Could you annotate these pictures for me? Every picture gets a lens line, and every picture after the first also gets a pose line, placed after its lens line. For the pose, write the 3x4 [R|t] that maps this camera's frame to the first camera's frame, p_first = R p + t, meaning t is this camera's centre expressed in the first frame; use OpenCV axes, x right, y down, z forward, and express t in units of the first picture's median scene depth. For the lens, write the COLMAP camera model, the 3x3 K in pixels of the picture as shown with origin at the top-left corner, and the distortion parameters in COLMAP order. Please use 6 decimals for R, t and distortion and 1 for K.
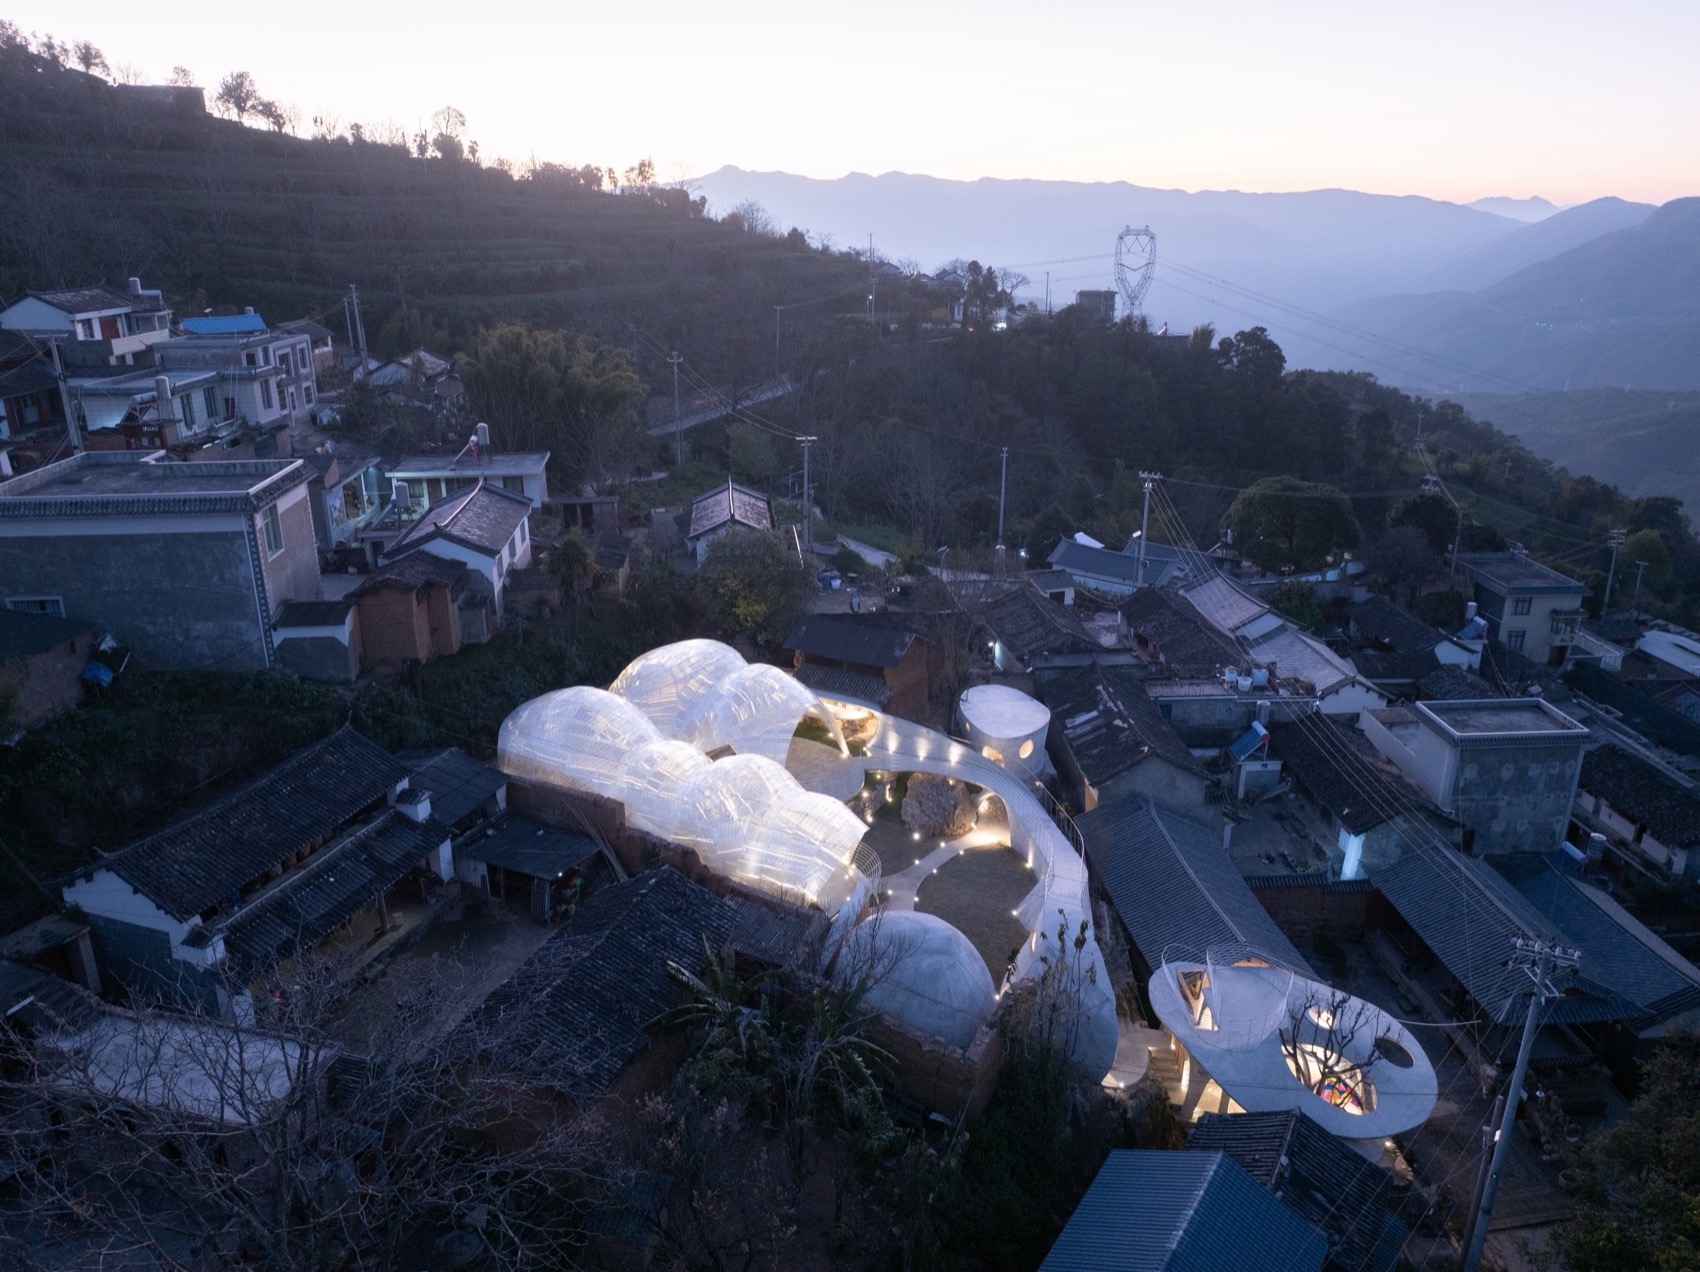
lens RADIAL K [[1192.9, 0, 848.7], [0, 1192.9, 636.3], [0, 0, 1]] dist [-0.048193, 0.007149]
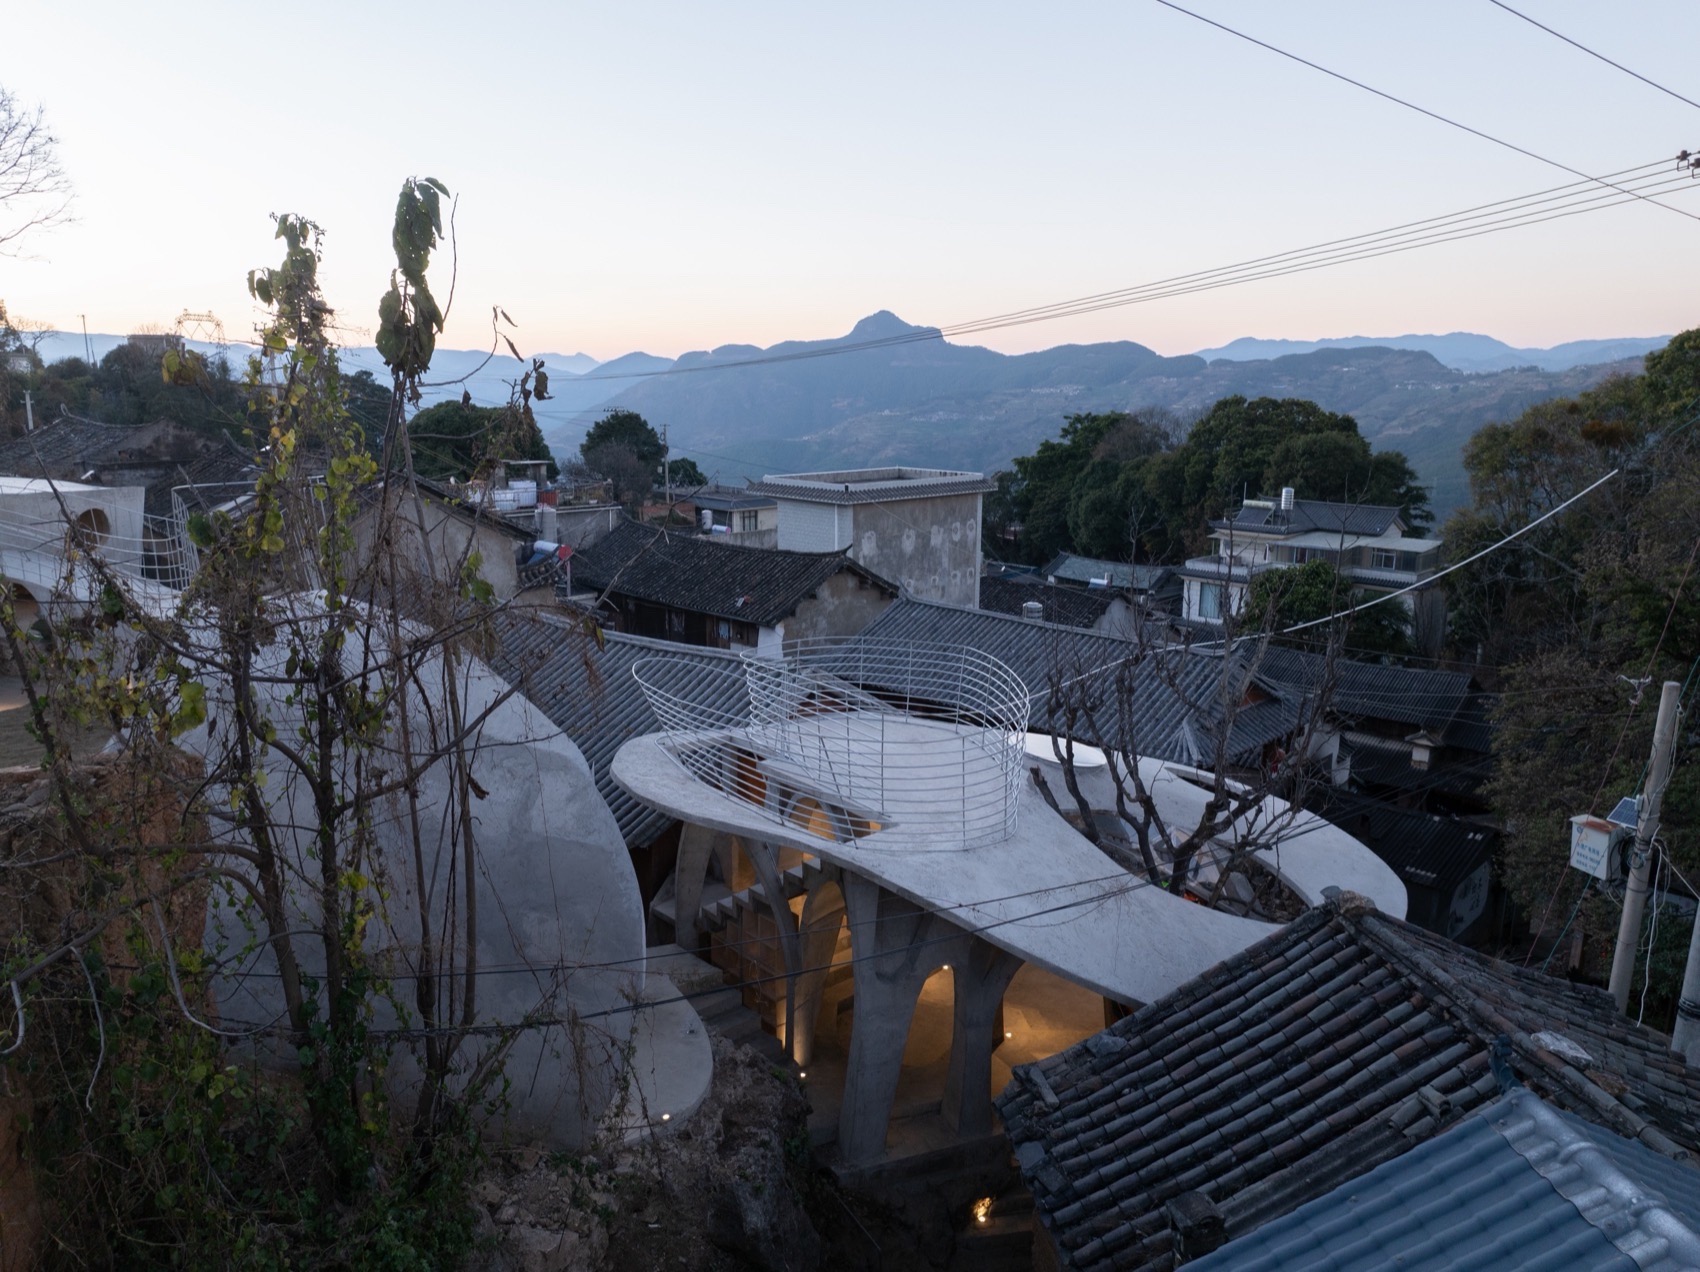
lens RADIAL K [[1192.9, 0, 850.6], [0, 1192.9, 633.5], [0, 0, 1]] dist [-0.048193, 0.007149]
pose [[0.749234, -0.128695, 0.649681, 0.073891], [0.210011, 0.976482, -0.048761, 0.194108], [-0.628127, 0.172974, 0.758641, 0.498256]]
